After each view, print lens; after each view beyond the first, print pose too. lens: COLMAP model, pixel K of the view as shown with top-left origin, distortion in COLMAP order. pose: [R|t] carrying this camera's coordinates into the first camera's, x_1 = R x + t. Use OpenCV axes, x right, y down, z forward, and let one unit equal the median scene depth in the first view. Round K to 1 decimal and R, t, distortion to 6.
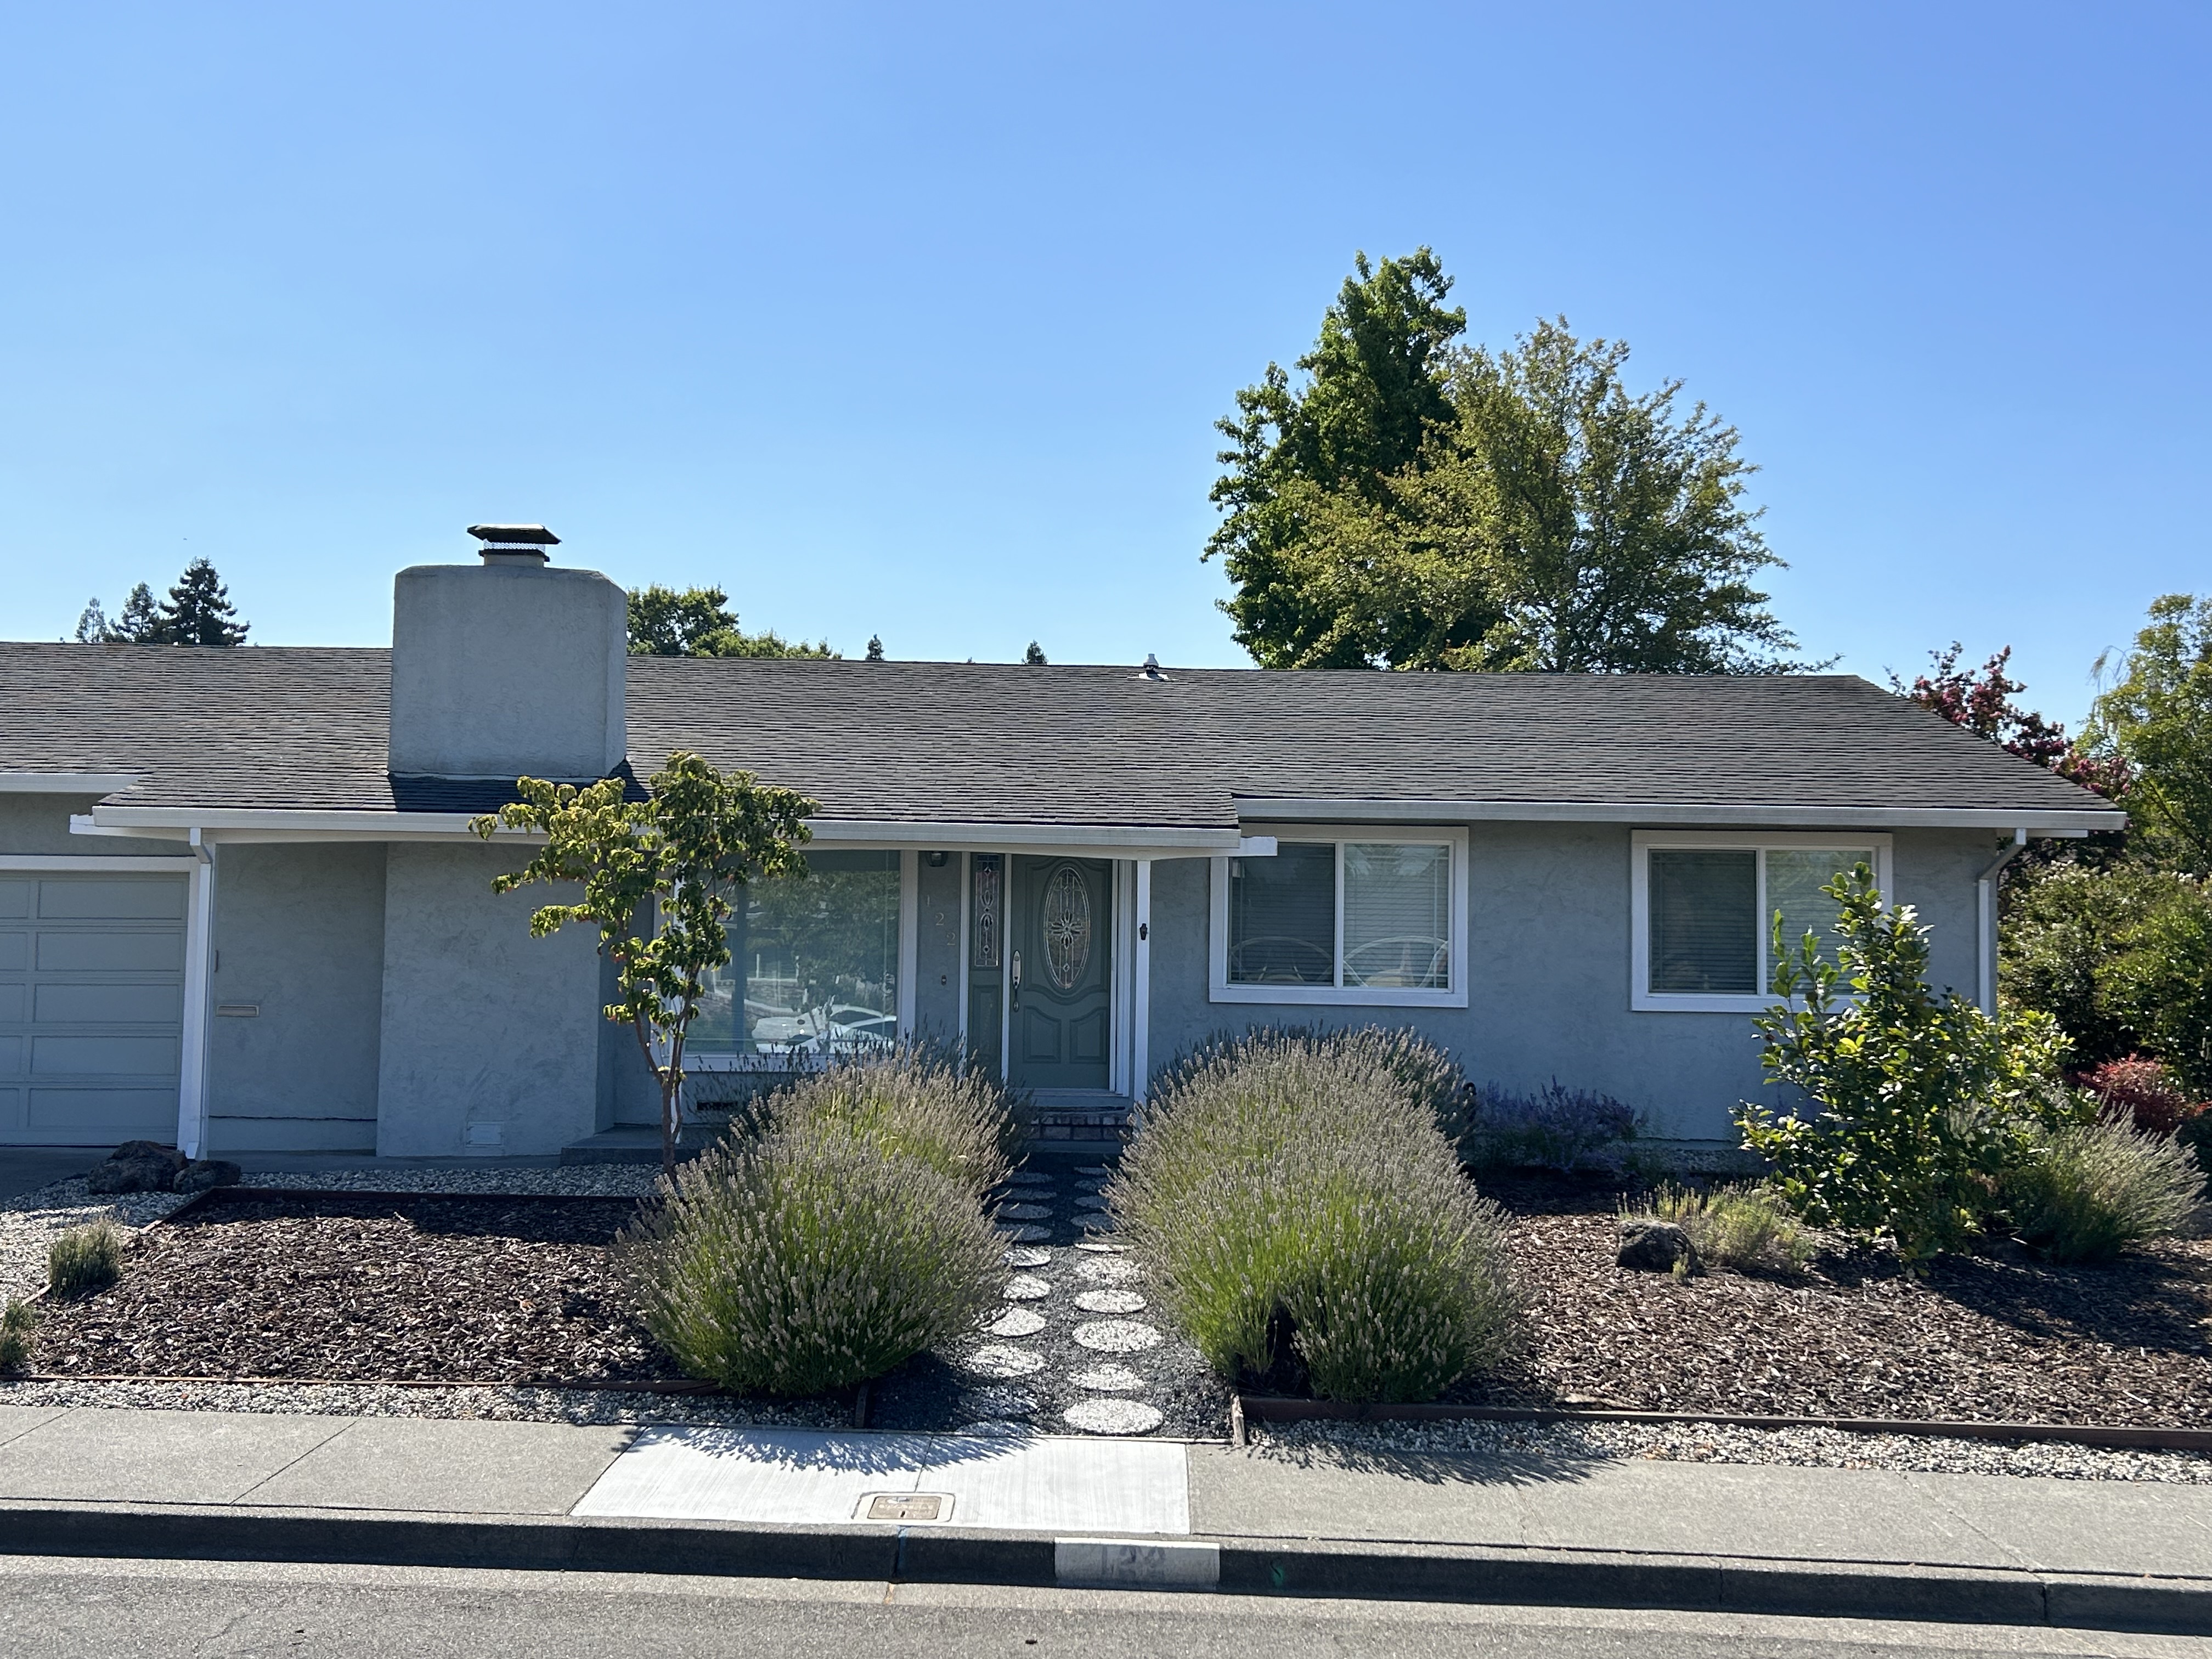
lens RADIAL K [[2199.0, 0, 1105.7], [0, 2199.0, 828.6], [0, 0, 1]] dist [0.012140, 0.000000]
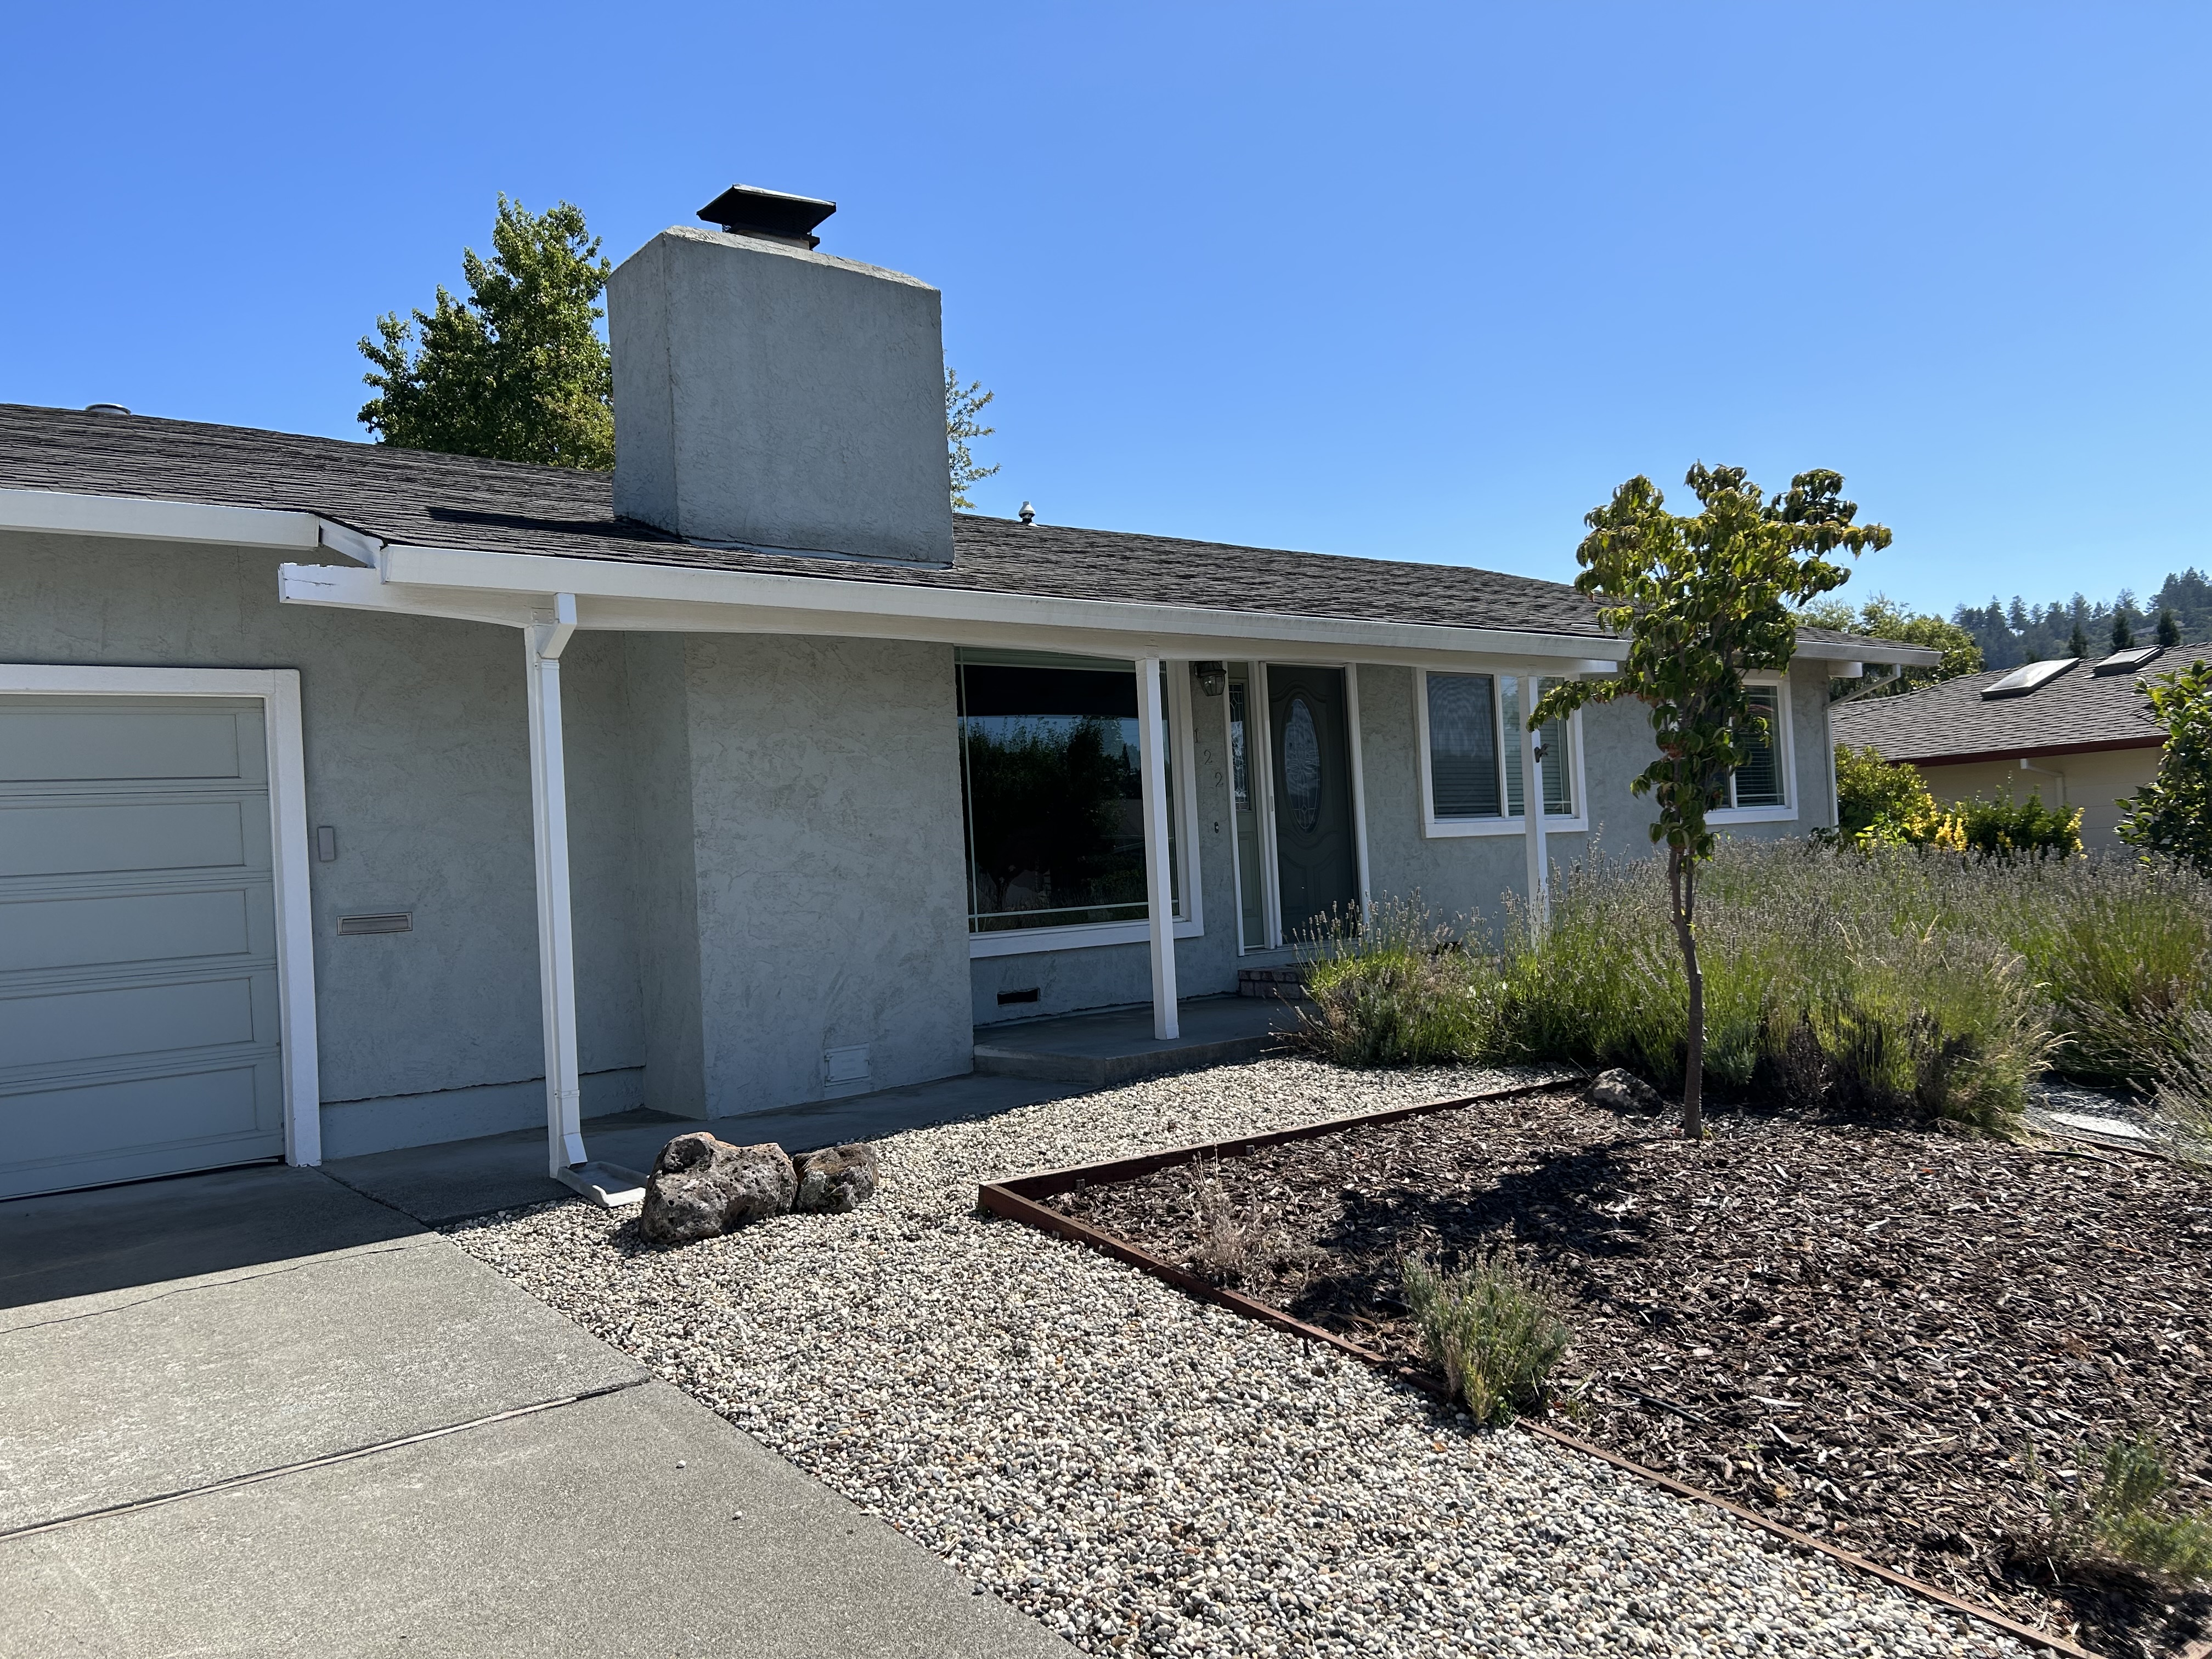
lens RADIAL K [[1657.9, 0, 1106.5], [0, 1657.9, 831.3], [0, 0, 1]] dist [0.047785, -0.042157]
pose [[0.796134, -0.043927, 0.603523, -0.528885], [0.018255, 0.998651, 0.048604, 0.040087], [-0.604844, -0.027678, 0.795863, 0.528827]]
